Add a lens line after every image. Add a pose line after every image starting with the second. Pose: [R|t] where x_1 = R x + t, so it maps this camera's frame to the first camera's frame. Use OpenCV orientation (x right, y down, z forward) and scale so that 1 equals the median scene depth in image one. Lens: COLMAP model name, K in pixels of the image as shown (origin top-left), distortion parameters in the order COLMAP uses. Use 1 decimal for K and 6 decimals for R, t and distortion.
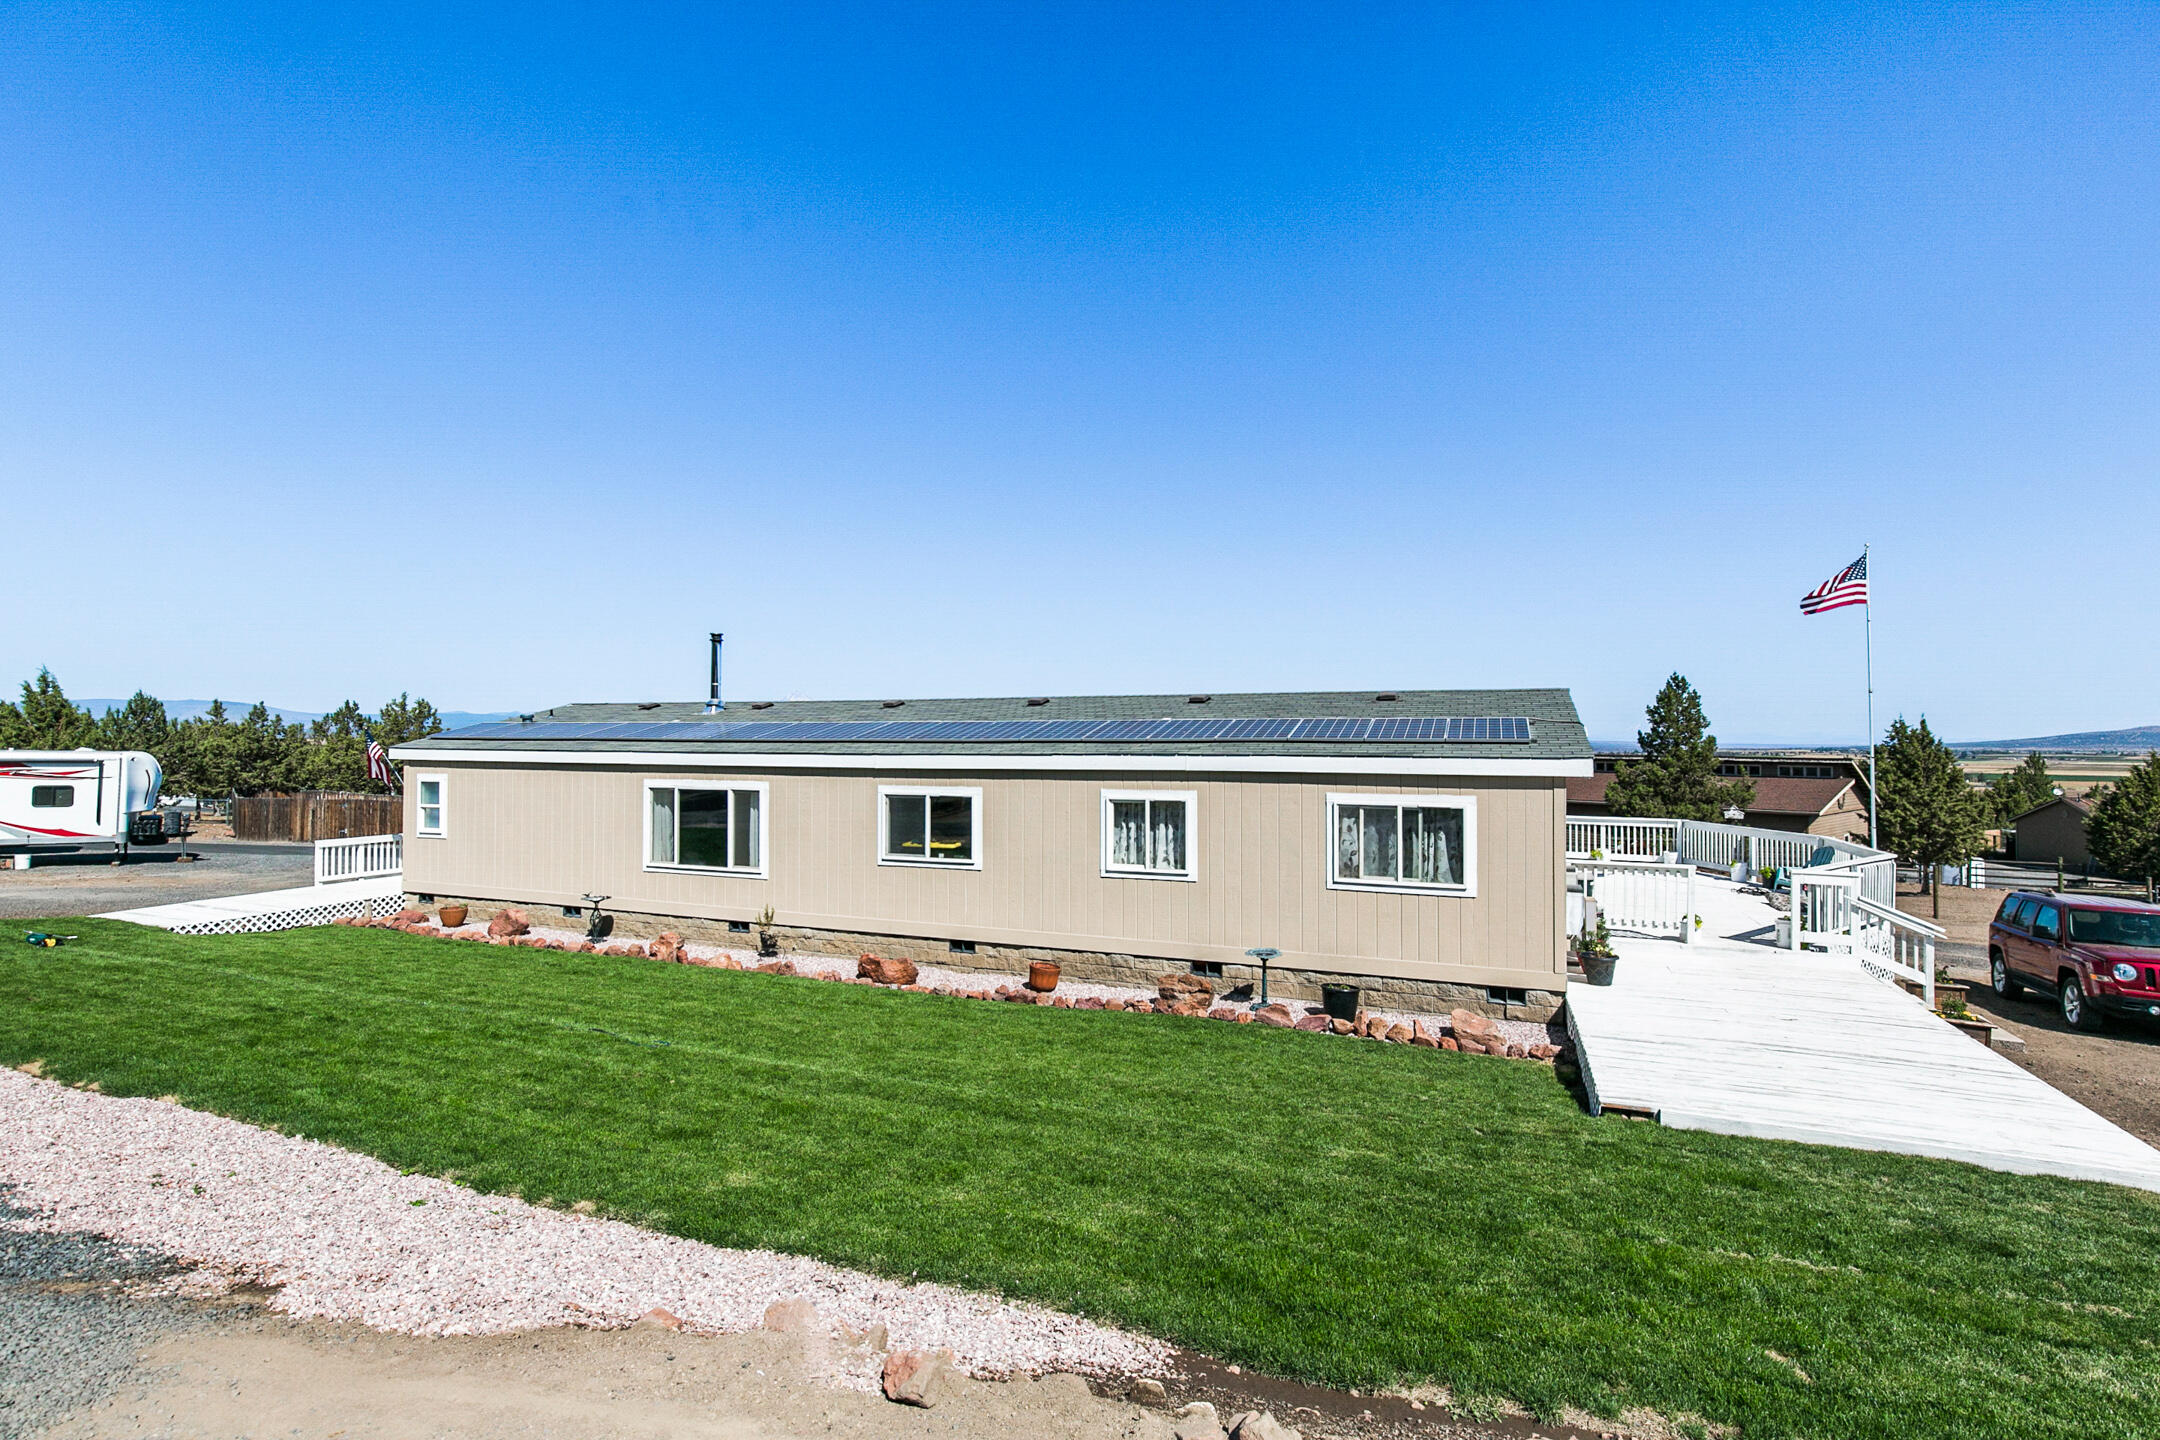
lens RADIAL K [[1078.0, 0, 1079.0], [0, 1078.0, 728.5], [0, 0, 1]] dist [-0.001908, -0.000851]
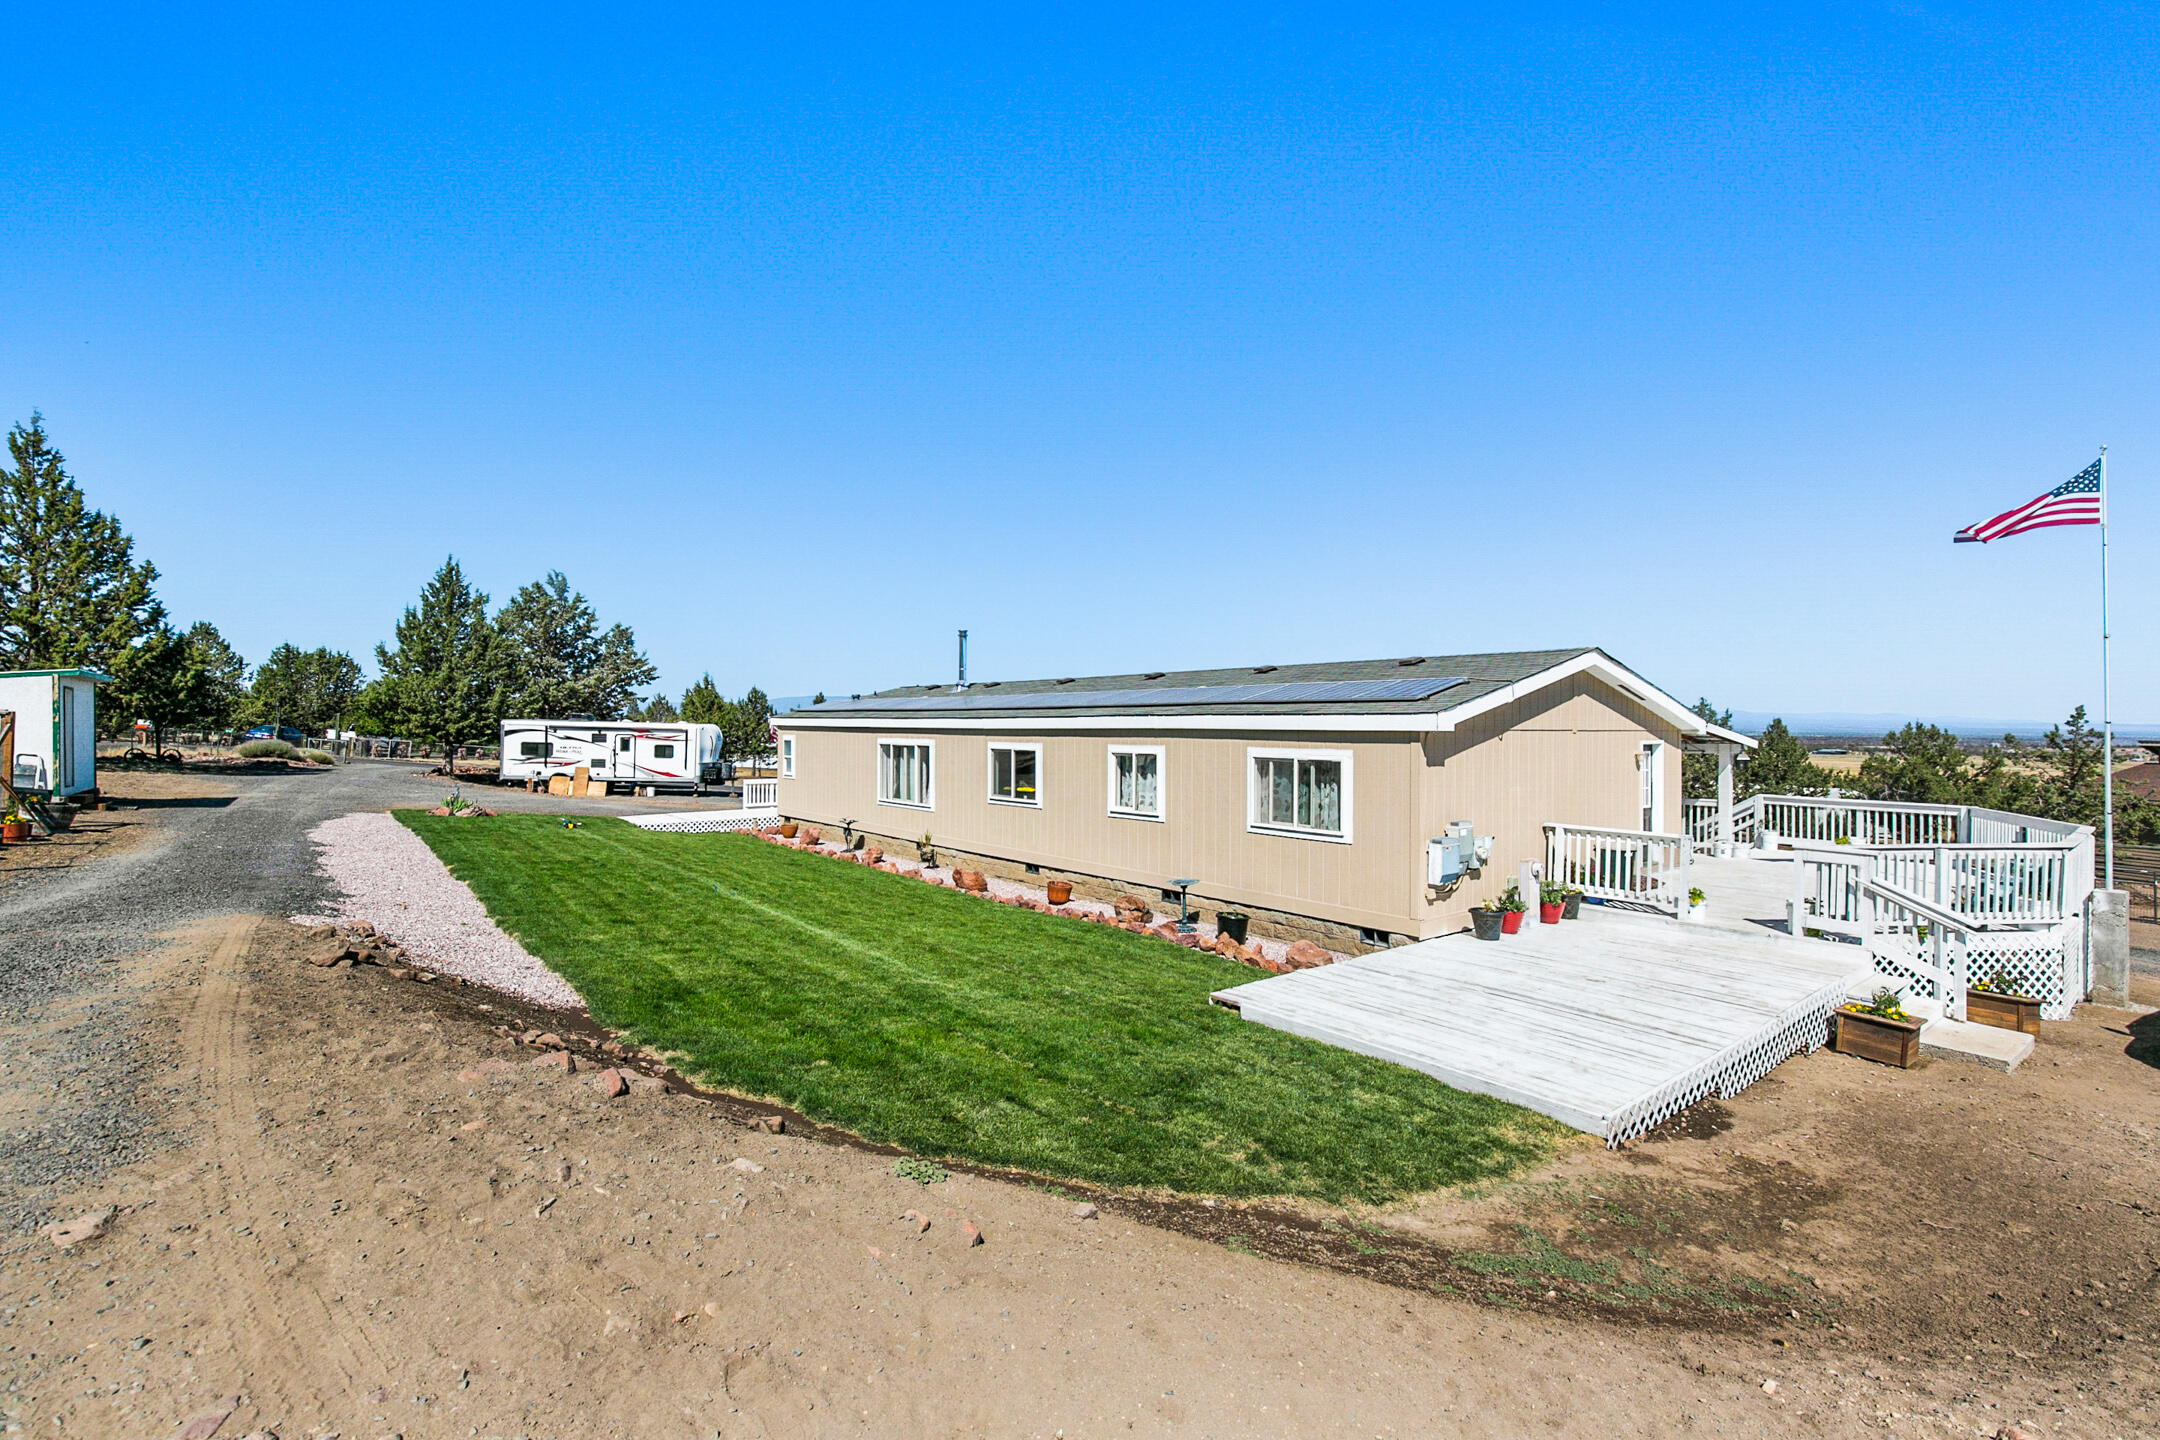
lens RADIAL K [[1048.6, 0, 1054.8], [0, 1048.6, 729.5], [0, 0, 1]] dist [0.001913, 0.000195]
pose [[0.854725, 0.003455, -0.519069, 0.549360], [0.001679, 0.999954, 0.009420, 0.026683], [0.519078, -0.008923, 0.854680, -0.040759]]
